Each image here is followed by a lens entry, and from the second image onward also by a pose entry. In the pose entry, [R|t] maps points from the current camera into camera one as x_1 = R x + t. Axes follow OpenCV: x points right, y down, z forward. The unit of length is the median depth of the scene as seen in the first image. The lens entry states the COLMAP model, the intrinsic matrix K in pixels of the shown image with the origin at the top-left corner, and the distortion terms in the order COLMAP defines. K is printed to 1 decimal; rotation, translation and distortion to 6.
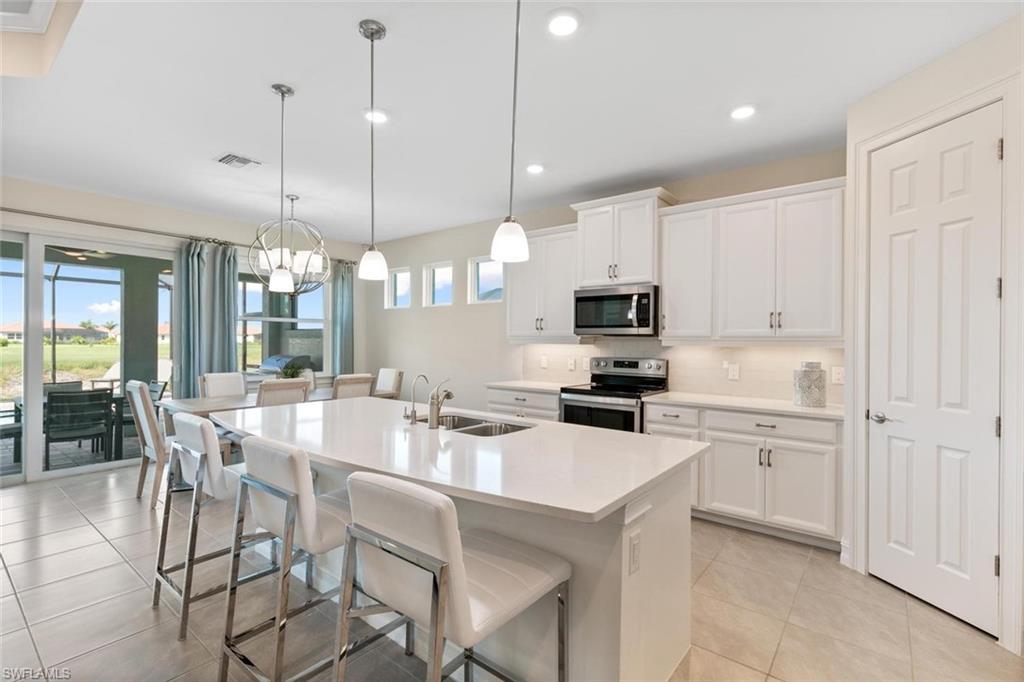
lens RADIAL K [[459.4, 0, 510.4], [0, 459.4, 339.2], [0, 0, 1]] dist [0.007180, -0.000672]
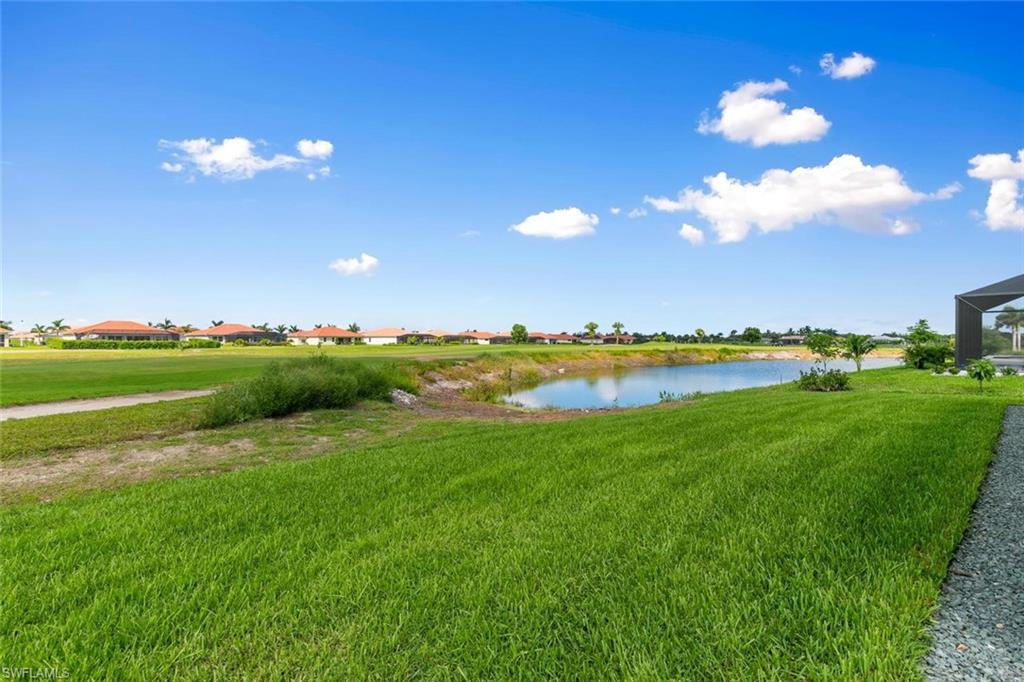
lens RADIAL K [[459.4, 0, 512.2], [0, 459.4, 340.8], [0, 0, 1]] dist [0.007180, -0.000672]
pose [[0.985047, -0.004644, -0.172221, -4.552874], [0.005104, 0.999984, 0.002232, 0.009209], [0.172208, -0.003077, 0.985056, 0.292612]]
